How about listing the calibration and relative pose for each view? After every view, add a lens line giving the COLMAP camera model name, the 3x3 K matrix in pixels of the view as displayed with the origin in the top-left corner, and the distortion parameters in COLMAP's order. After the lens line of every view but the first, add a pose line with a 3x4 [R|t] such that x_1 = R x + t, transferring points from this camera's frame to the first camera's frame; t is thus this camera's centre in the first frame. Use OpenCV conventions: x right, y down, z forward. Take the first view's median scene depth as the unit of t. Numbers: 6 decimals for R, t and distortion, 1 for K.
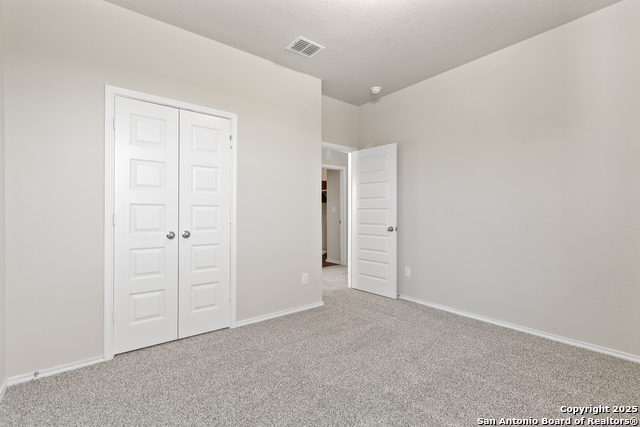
lens RADIAL K [[294.3, 0, 331.6], [0, 294.3, 211.3], [0, 0, 1]] dist [0.001677, 0.000205]
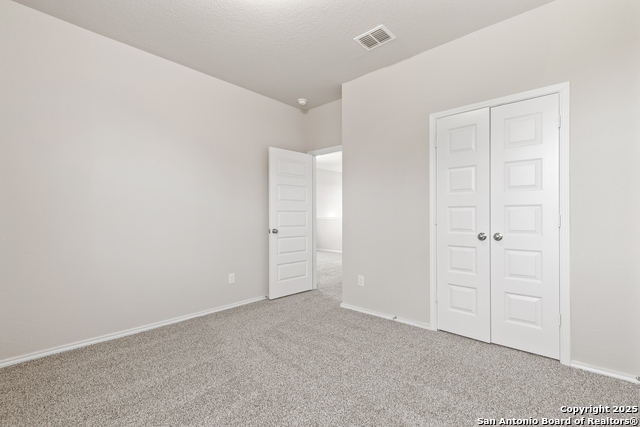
lens RADIAL K [[291.1, 0, 319.5], [0, 291.1, 215.6], [0, 0, 1]] dist [-0.000564, -0.000238]
pose [[0.134348, -0.000699, -0.990934, 0.366450], [0.013195, 0.999912, 0.001083, 0.001176], [0.990846, -0.013221, 0.134345, 0.307141]]
